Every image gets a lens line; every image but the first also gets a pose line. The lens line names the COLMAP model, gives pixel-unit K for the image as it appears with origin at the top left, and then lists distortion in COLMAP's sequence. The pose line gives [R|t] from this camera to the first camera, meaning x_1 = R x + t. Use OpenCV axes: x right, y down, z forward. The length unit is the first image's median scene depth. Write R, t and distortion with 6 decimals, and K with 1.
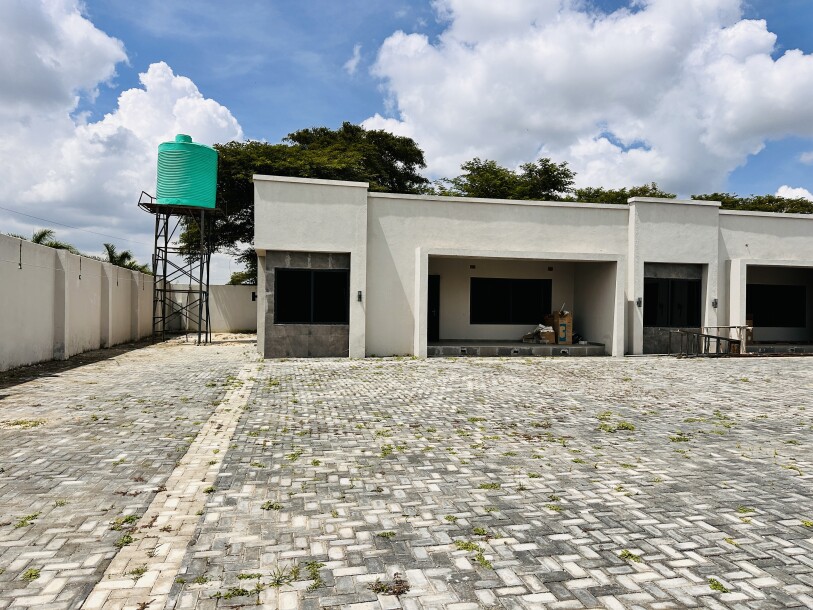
lens RADIAL K [[584.4, 0, 406.5], [0, 584.4, 305.0], [0, 0, 1]] dist [0.056120, -0.076031]
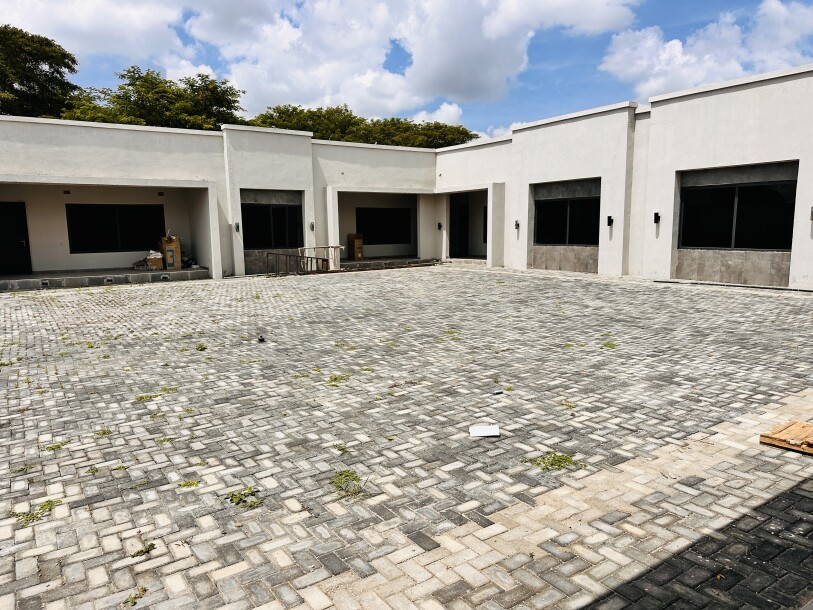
lens RADIAL K [[584.4, 0, 406.5], [0, 584.4, 305.0], [0, 0, 1]] dist [0.056120, -0.076031]
pose [[0.920374, -0.076889, 0.383406, 0.249836], [0.021963, 0.989095, 0.145633, -0.012956], [-0.390422, -0.125616, 0.912026, -0.107578]]
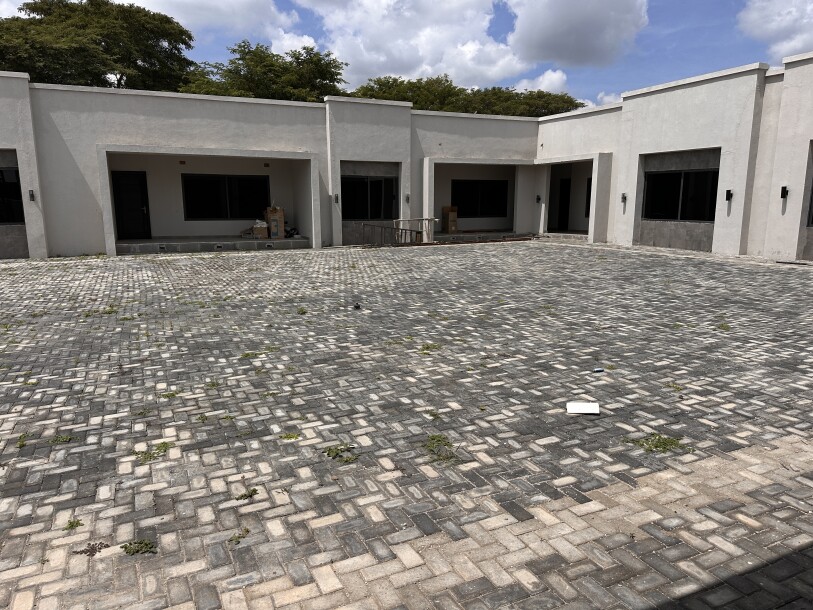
lens RADIAL K [[584.4, 0, 406.5], [0, 584.4, 305.0], [0, 0, 1]] dist [0.056120, -0.076031]
pose [[0.970935, -0.053520, 0.233282, 0.248841], [0.009373, 0.982433, 0.186380, -0.010899], [-0.239159, -0.178776, 0.954381, -0.105719]]
